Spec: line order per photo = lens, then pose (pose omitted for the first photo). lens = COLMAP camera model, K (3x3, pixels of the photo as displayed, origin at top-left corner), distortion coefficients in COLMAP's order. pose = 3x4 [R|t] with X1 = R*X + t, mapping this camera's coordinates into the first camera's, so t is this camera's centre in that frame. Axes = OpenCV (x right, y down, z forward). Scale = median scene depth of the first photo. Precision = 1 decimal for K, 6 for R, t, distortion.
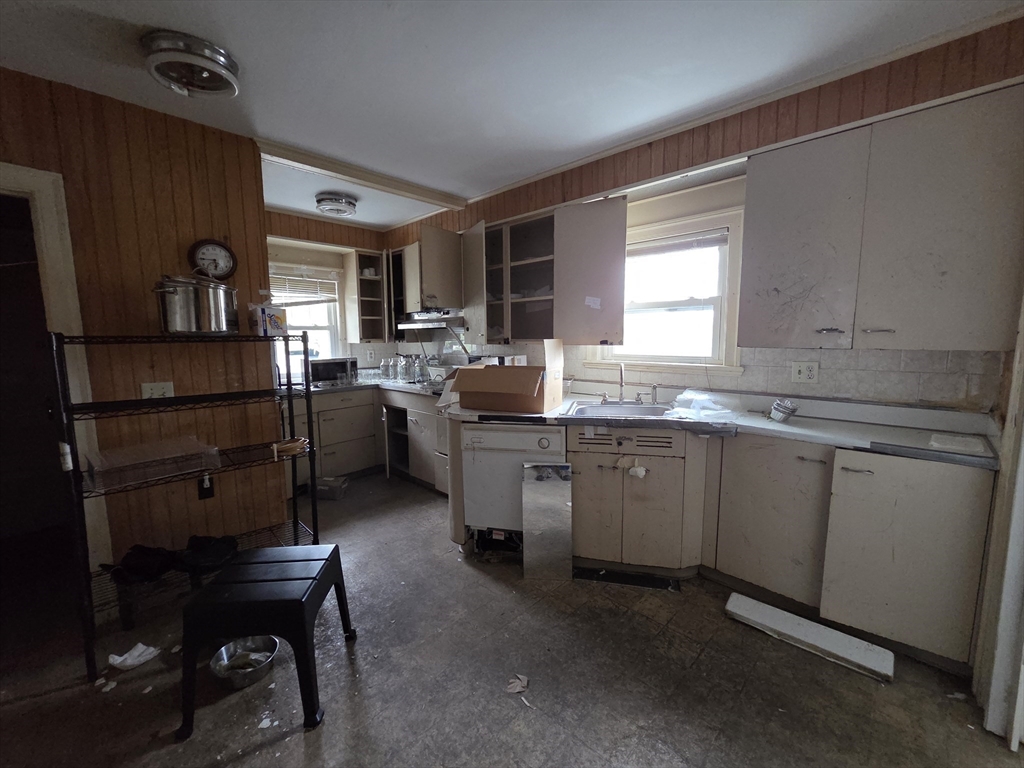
lens RADIAL K [[423.0, 0, 512.0], [0, 423.0, 384.0], [0, 0, 1]] dist [0.000389, 0.000247]
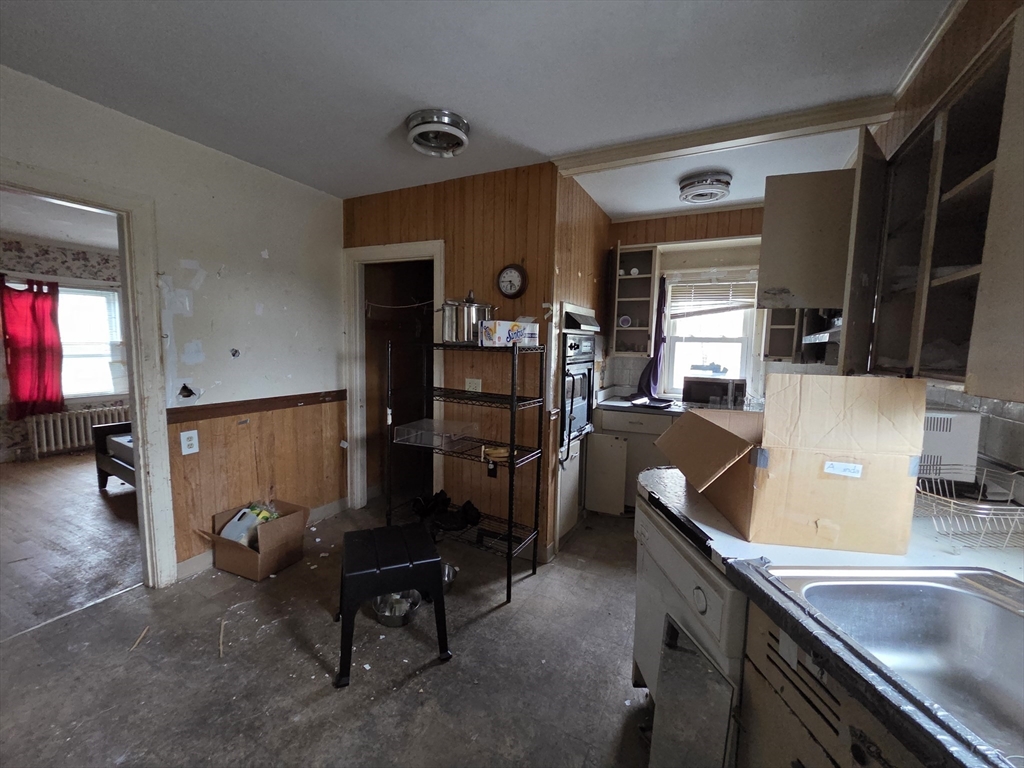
lens RADIAL K [[423.0, 0, 512.0], [0, 423.0, 384.0], [0, 0, 1]] dist [0.000389, 0.000247]
pose [[0.279077, 0.109866, -0.953963, 0.471494], [-0.134491, 0.988114, 0.074455, -0.104125], [0.950804, 0.107521, 0.290536, 0.726857]]
